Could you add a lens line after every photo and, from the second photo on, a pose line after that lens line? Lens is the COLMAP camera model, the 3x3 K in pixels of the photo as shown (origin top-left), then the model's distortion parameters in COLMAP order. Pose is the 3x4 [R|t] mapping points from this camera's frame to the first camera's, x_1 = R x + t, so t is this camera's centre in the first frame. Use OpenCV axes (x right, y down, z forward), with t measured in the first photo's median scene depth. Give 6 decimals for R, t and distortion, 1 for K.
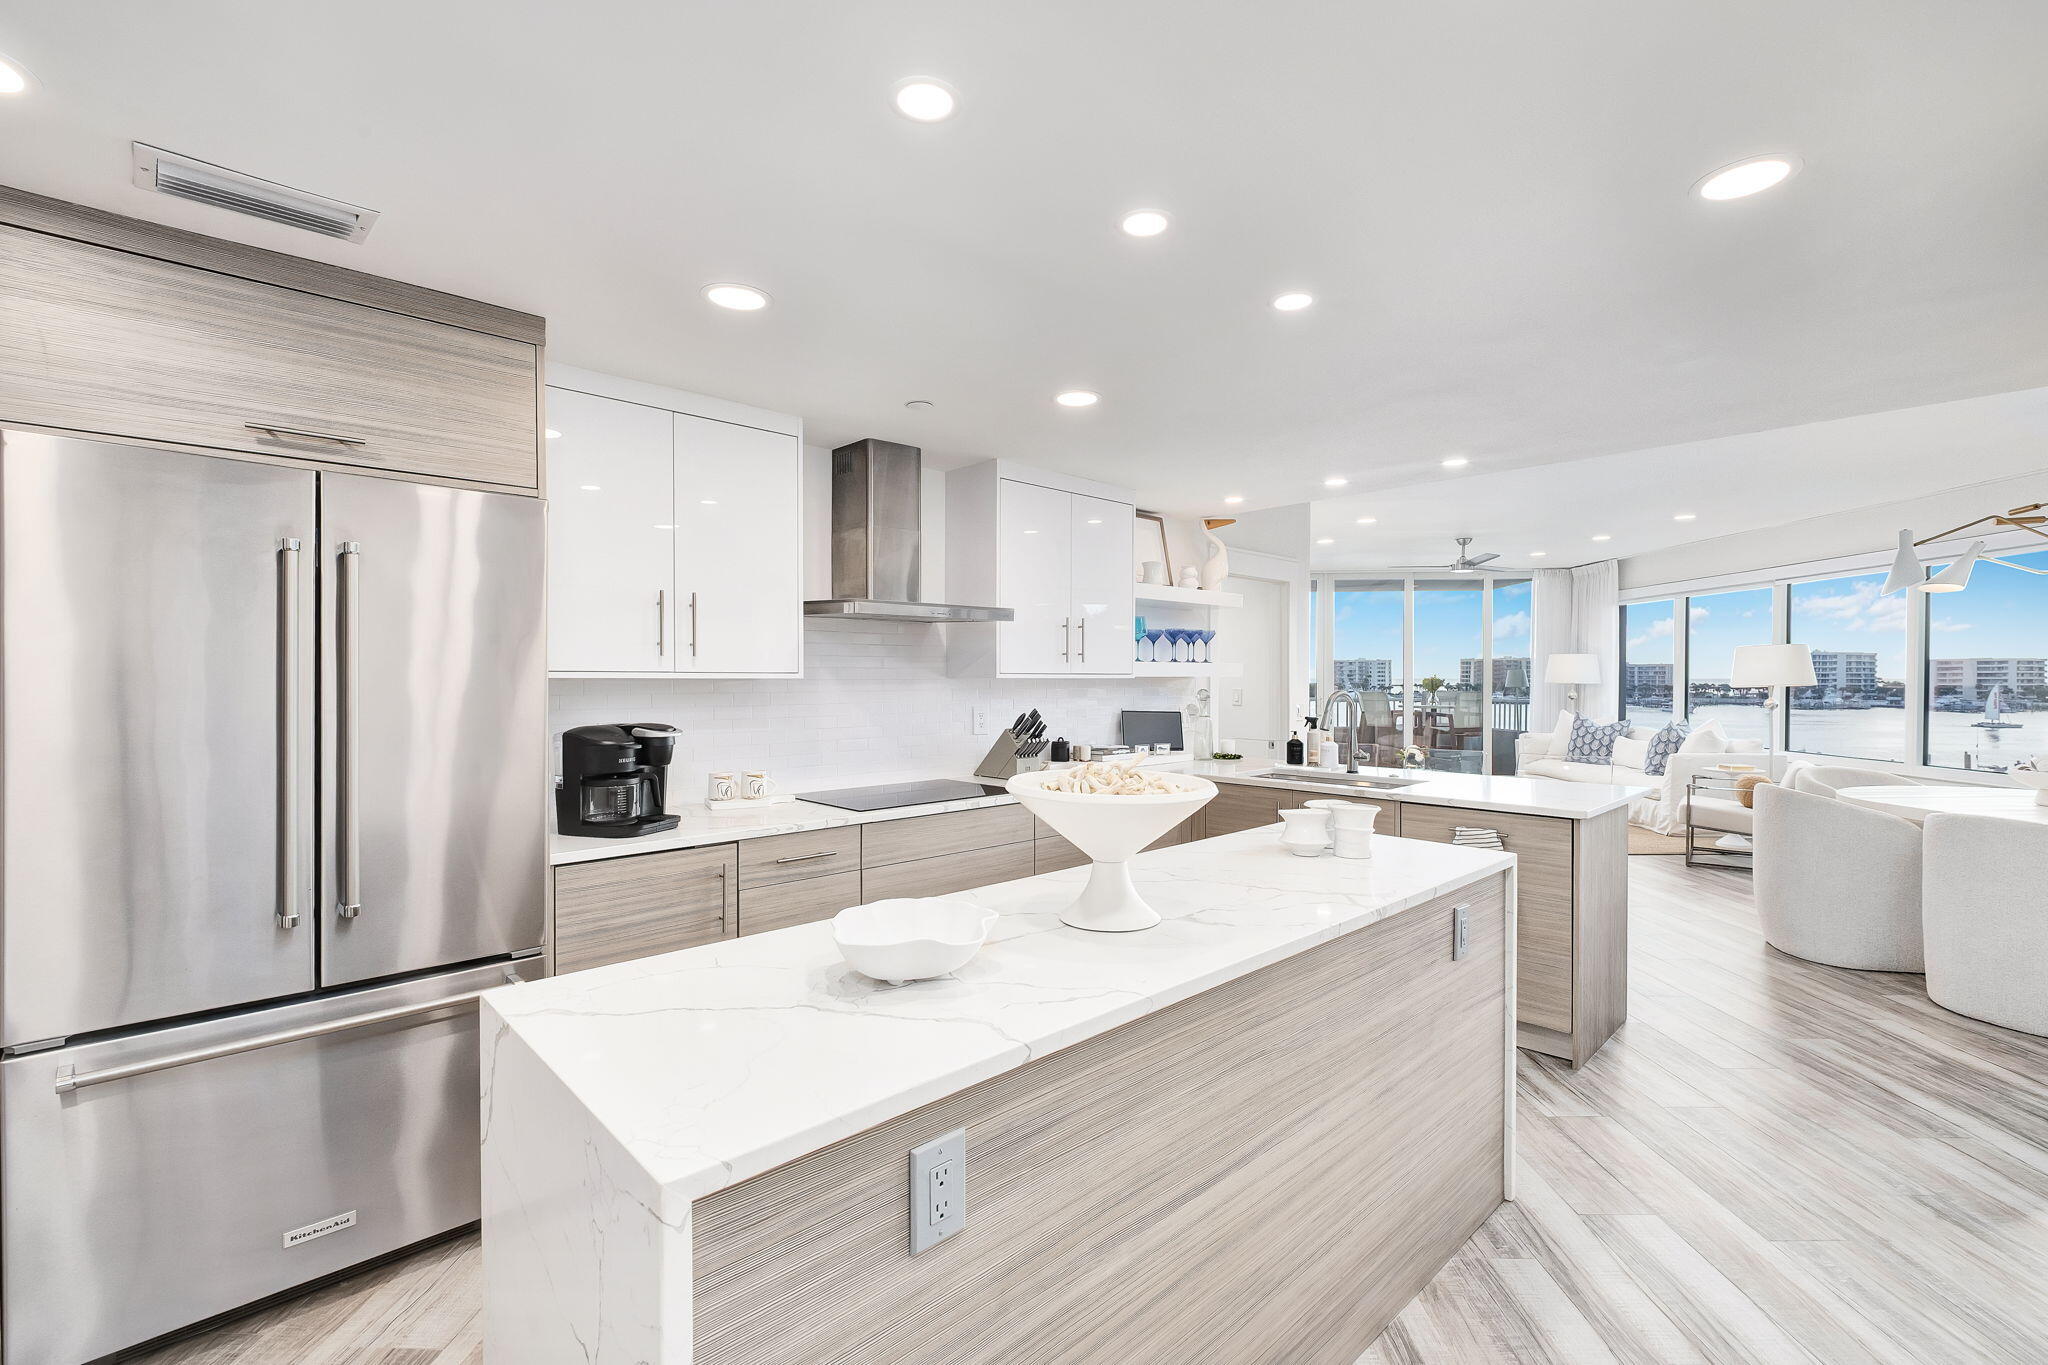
lens RADIAL K [[887.8, 0, 1024.0], [0, 887.8, 682.5], [0, 0, 1]] dist [0.000481, -0.000444]
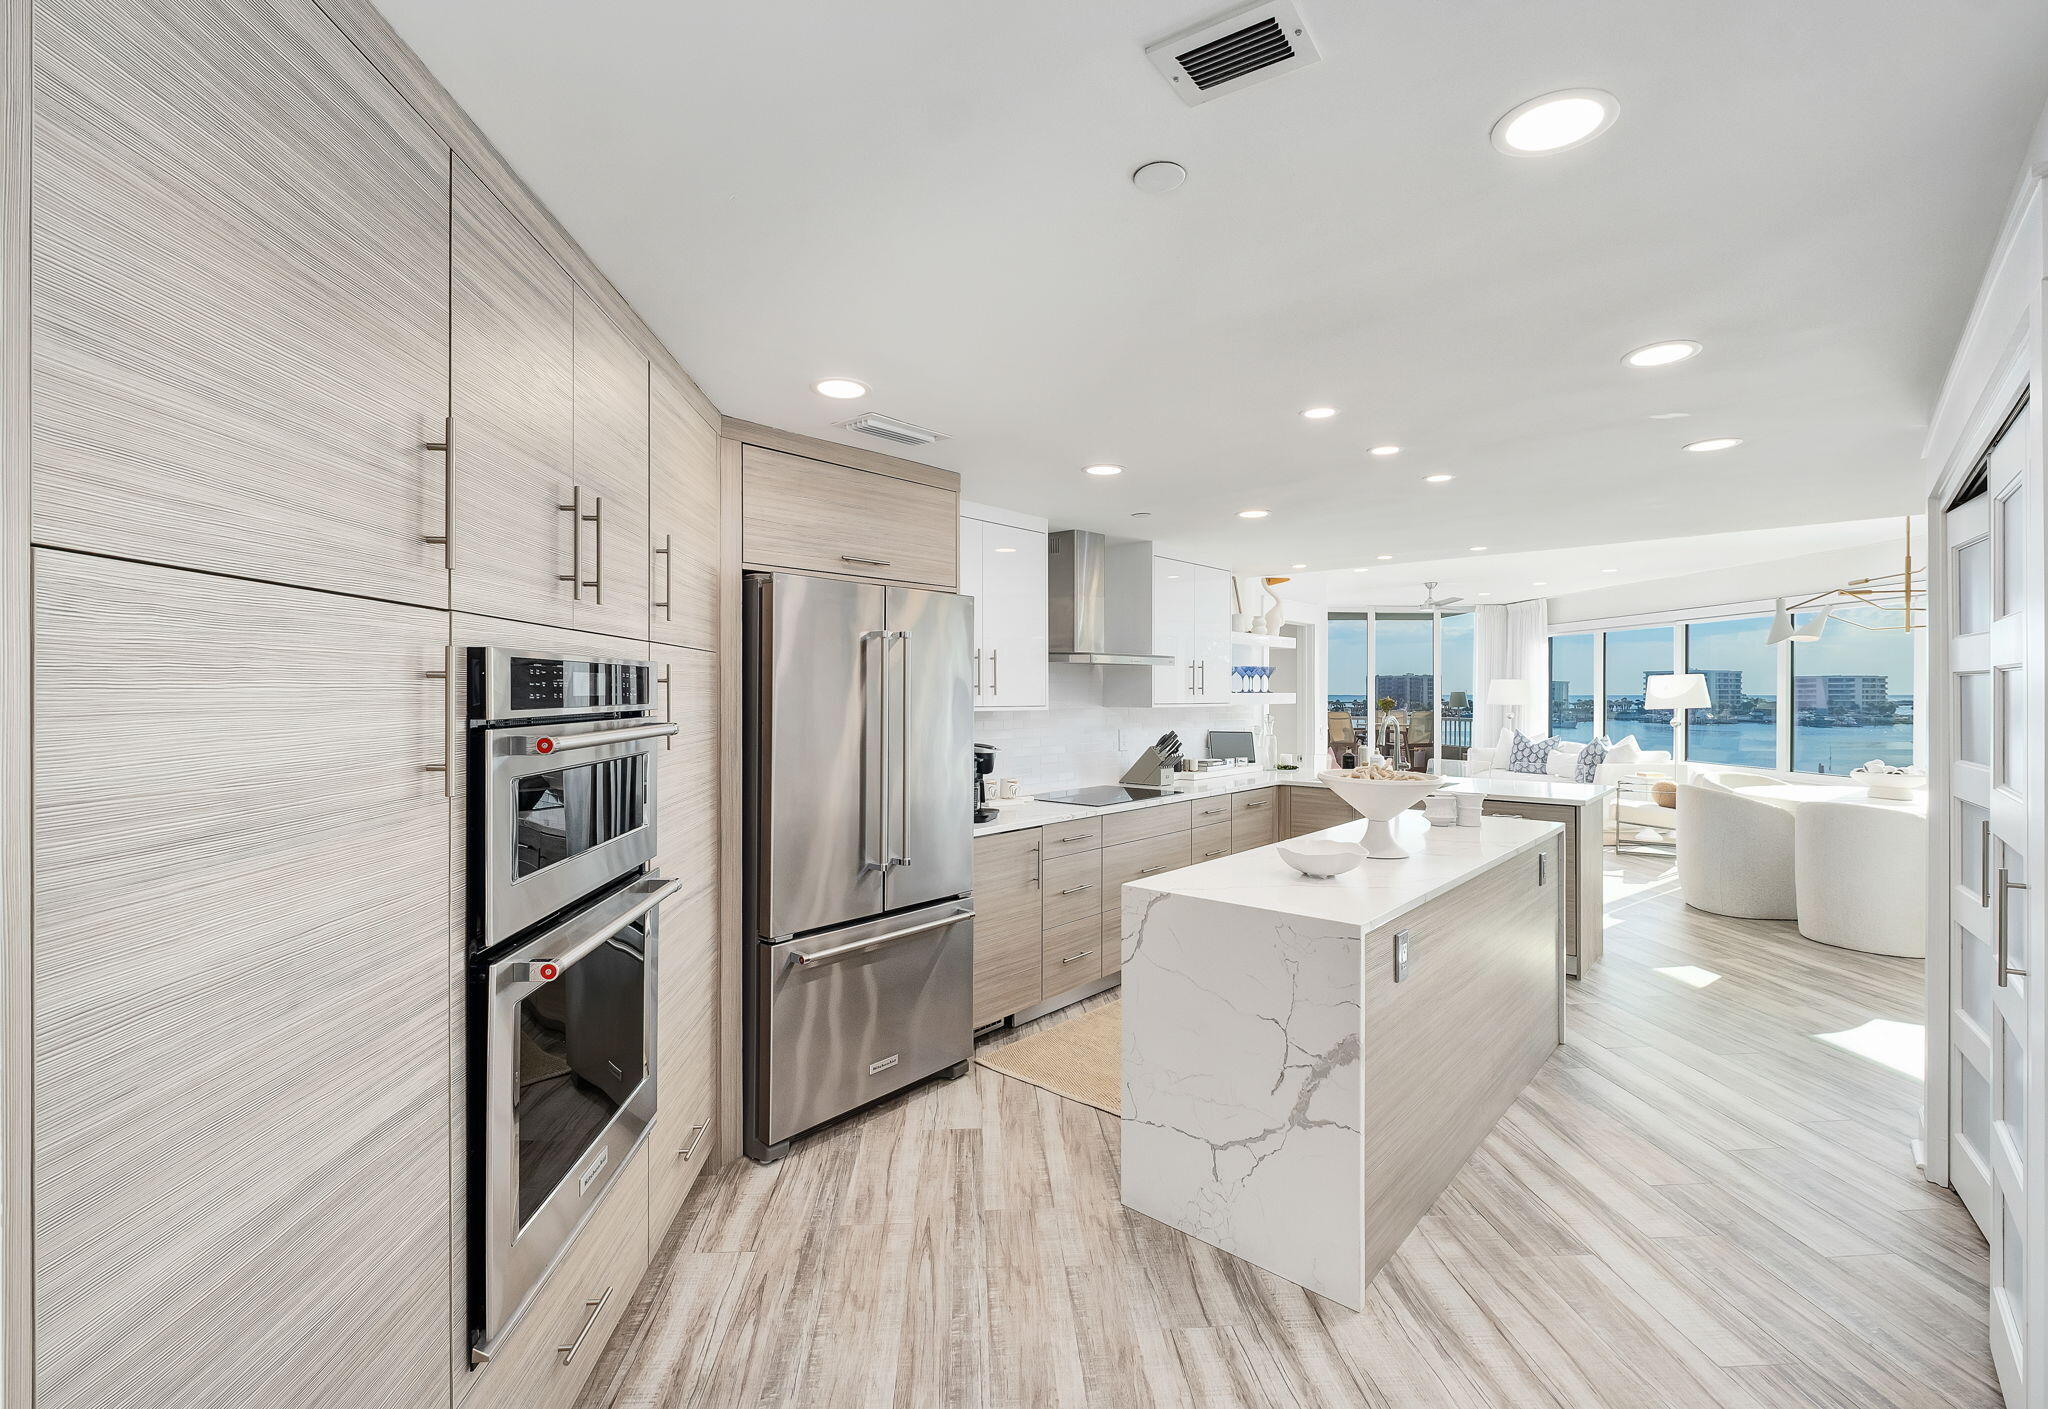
lens RADIAL K [[921.0, 0, 1024.2], [0, 921.0, 686.8], [0, 0, 1]] dist [0.002193, 0.000435]
pose [[0.994603, 0.001151, 0.103744, -0.337628], [0.000193, 0.999916, -0.012945, -0.017120], [-0.103750, 0.012896, 0.994520, -0.315369]]
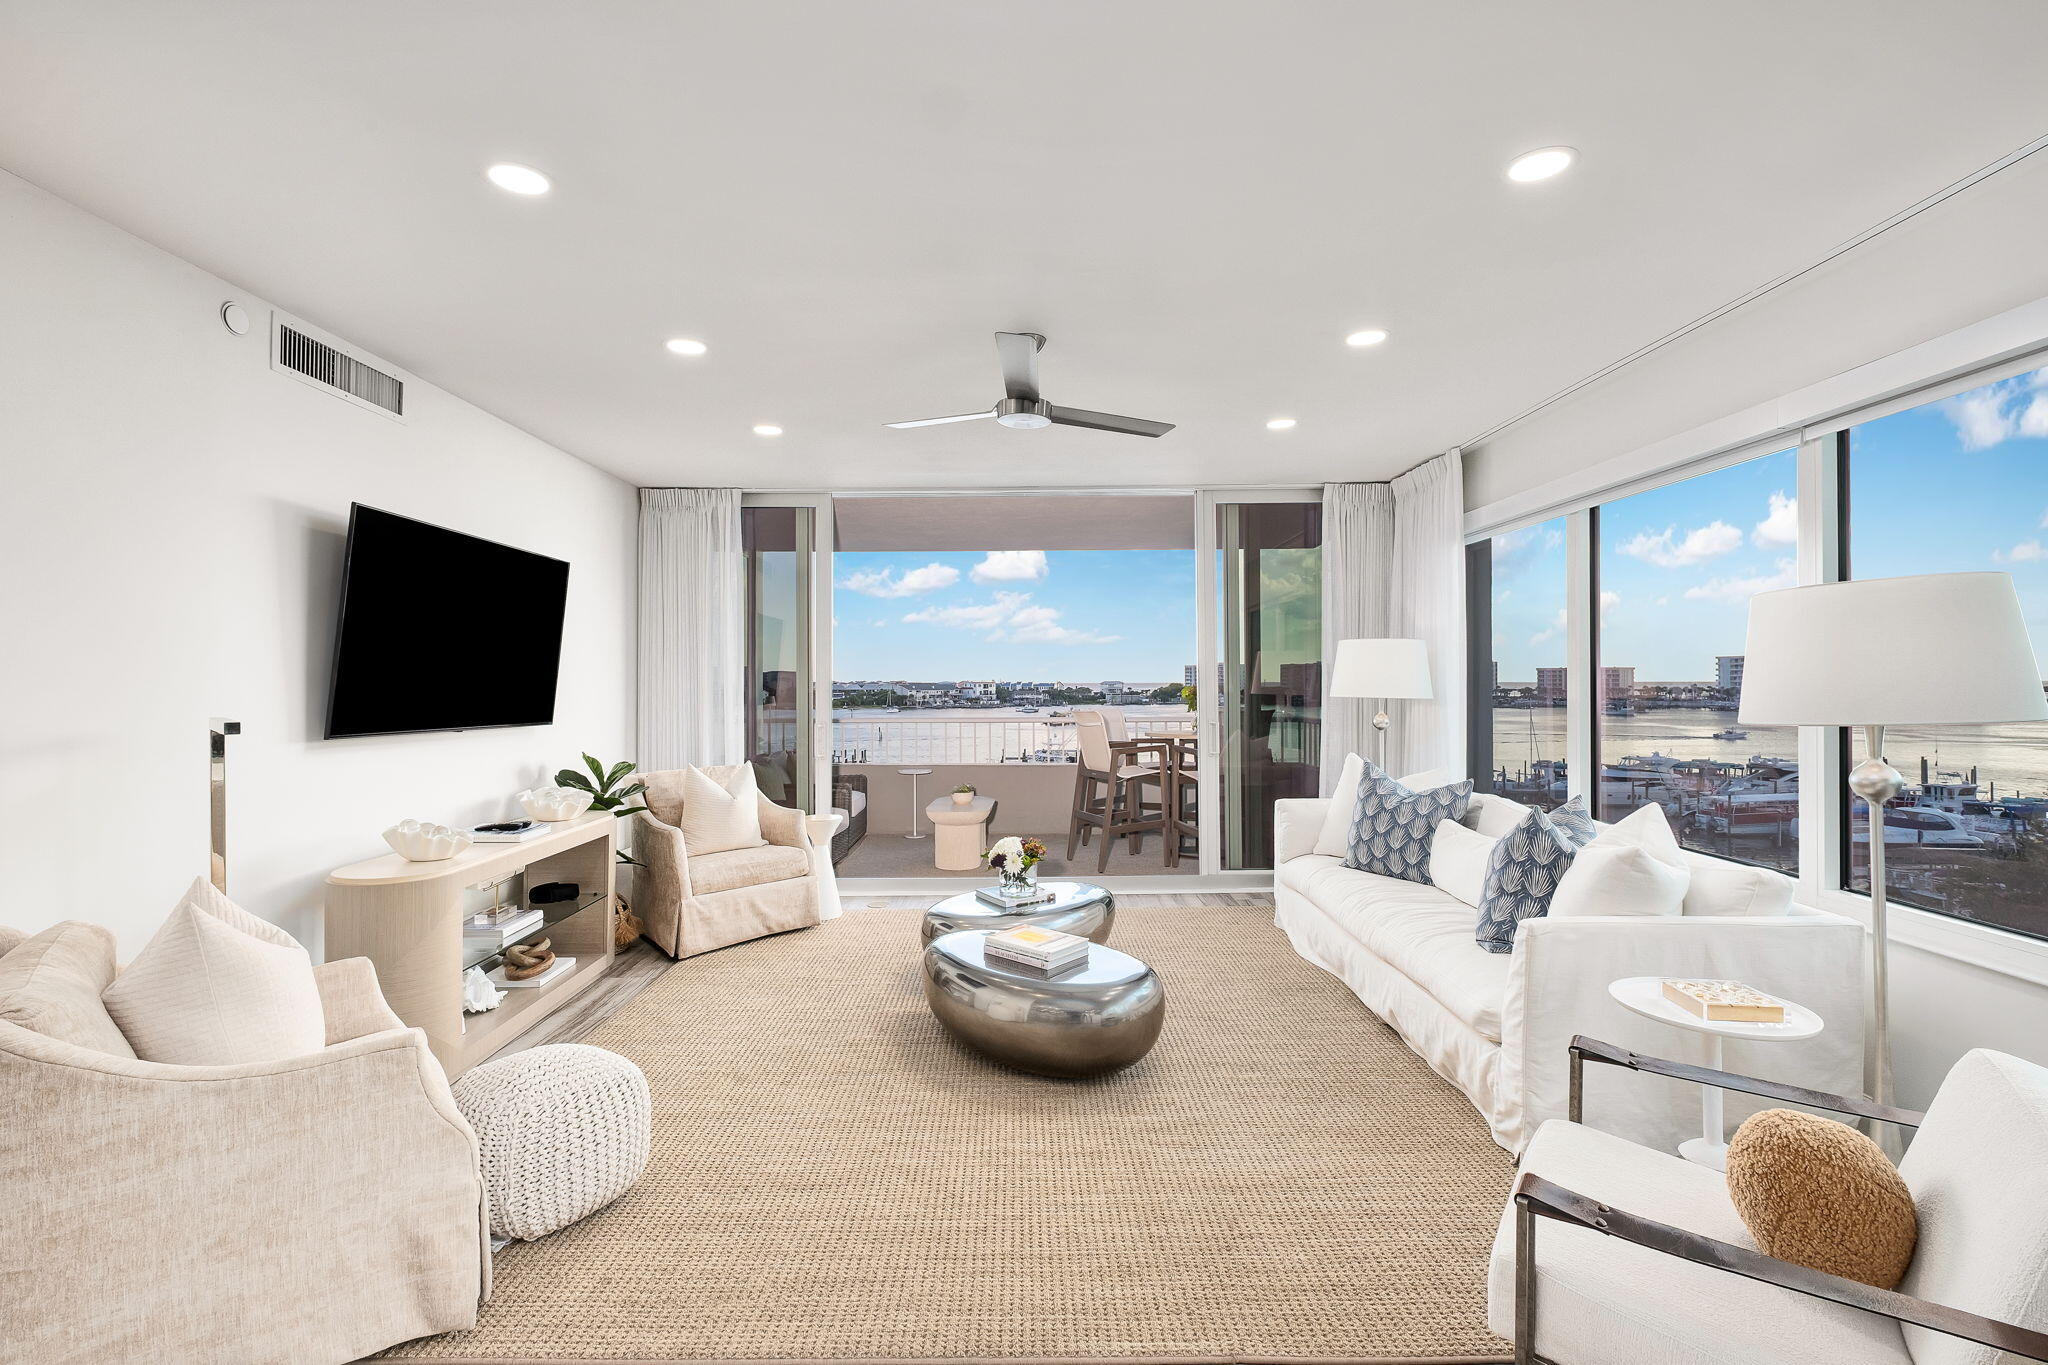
lens RADIAL K [[923.0, 0, 1028.9], [0, 923.0, 675.2], [0, 0, 1]] dist [-0.000946, -0.000389]
pose [[0.998409, -0.002721, 0.056314, 0.996687], [0.003483, 0.999904, -0.013426, -0.012067], [-0.056272, 0.013601, 0.998323, 1.263655]]
